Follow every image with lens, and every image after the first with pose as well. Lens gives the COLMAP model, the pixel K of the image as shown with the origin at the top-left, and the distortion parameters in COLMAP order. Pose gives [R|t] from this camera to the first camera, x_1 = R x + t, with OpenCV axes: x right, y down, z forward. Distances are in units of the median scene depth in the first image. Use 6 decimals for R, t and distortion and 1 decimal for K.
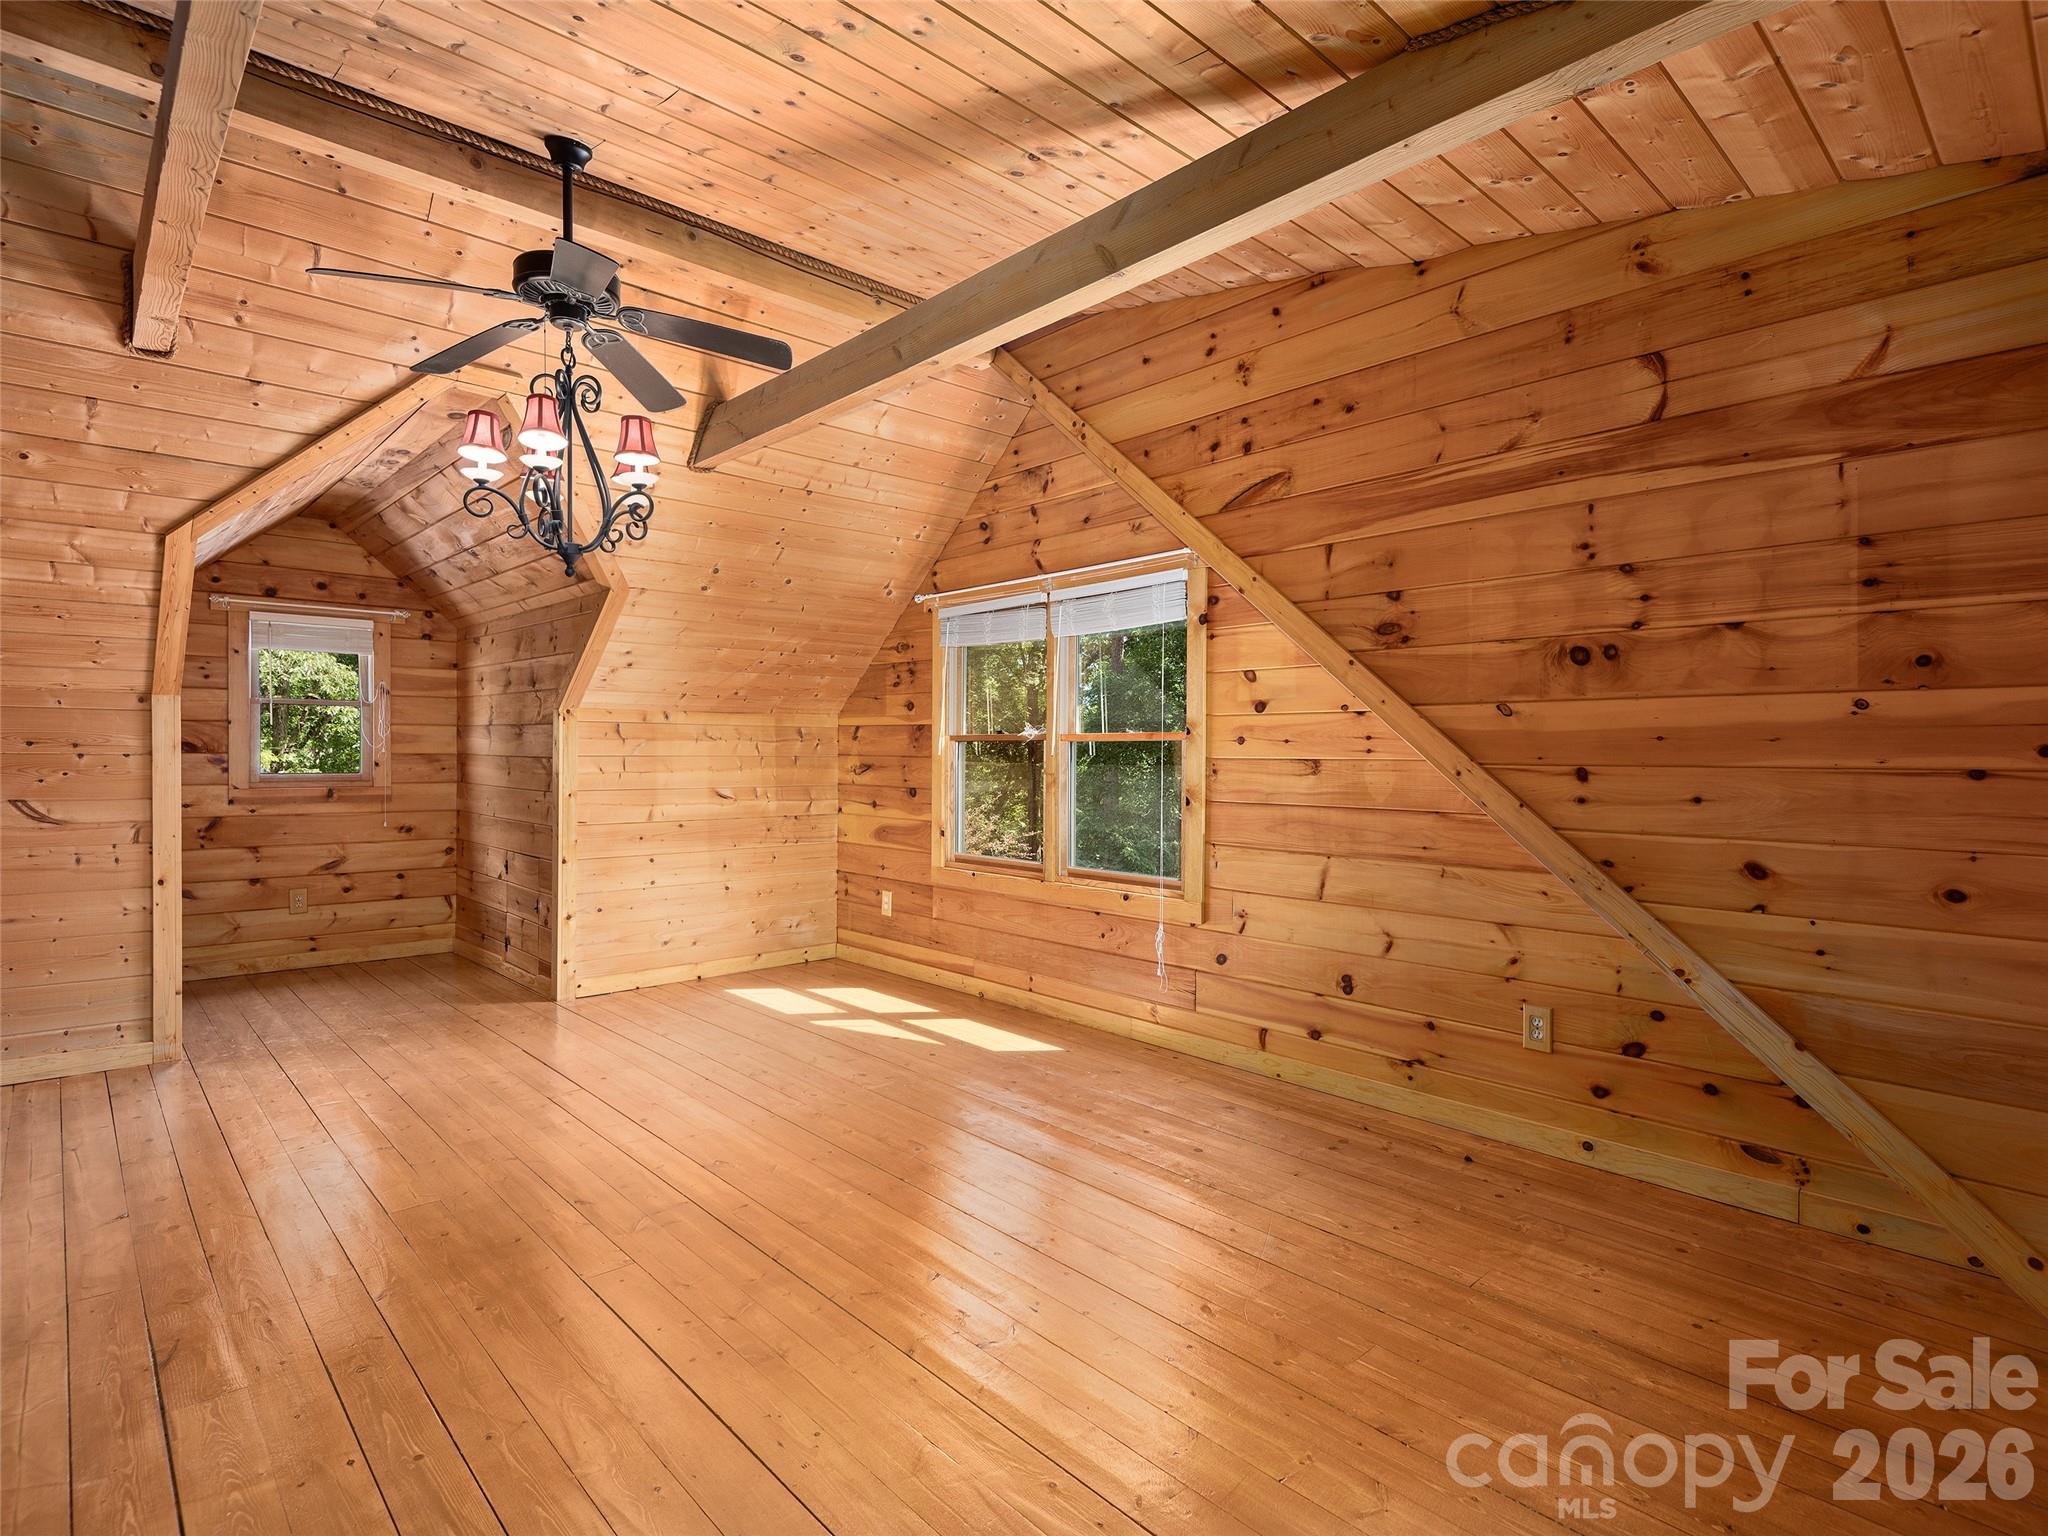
lens RADIAL K [[1045.0, 0, 1024.9], [0, 1045.0, 767.4], [0, 0, 1]] dist [0.006949, -0.002162]
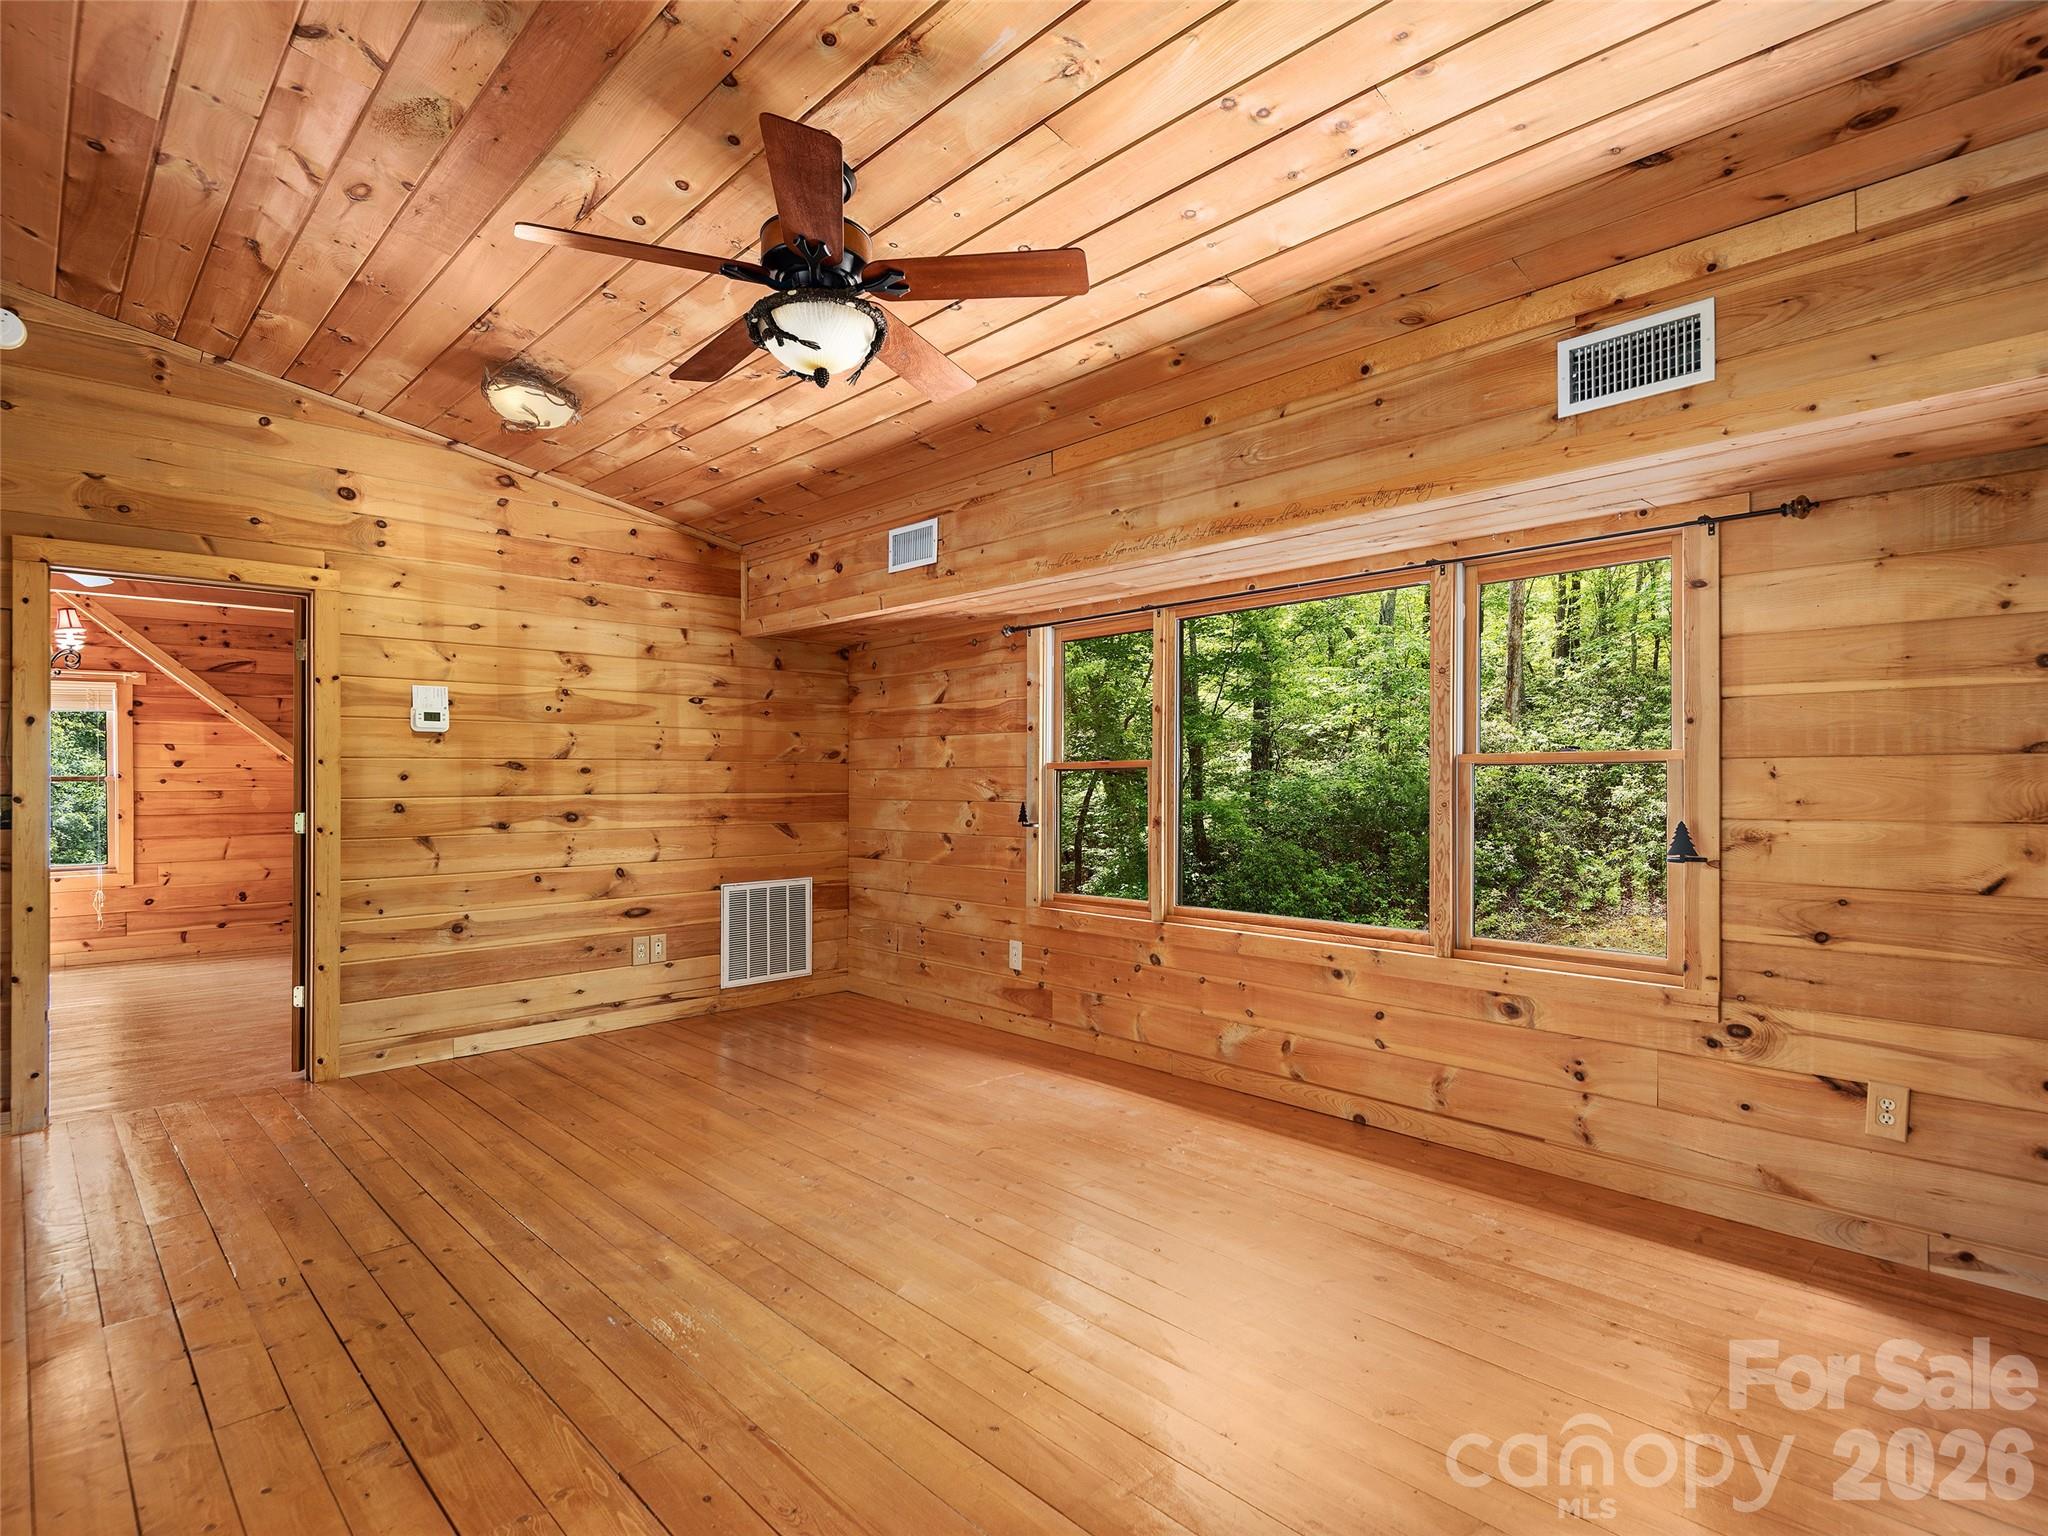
lens RADIAL K [[1045.0, 0, 1023.7], [0, 1045.0, 772.7], [0, 0, 1]] dist [0.006949, -0.002162]
pose [[-0.024818, -0.003198, 0.999687, -1.750550], [0.020280, 0.999787, 0.003702, -0.017562], [-0.999486, 0.020366, -0.024747, -0.501642]]
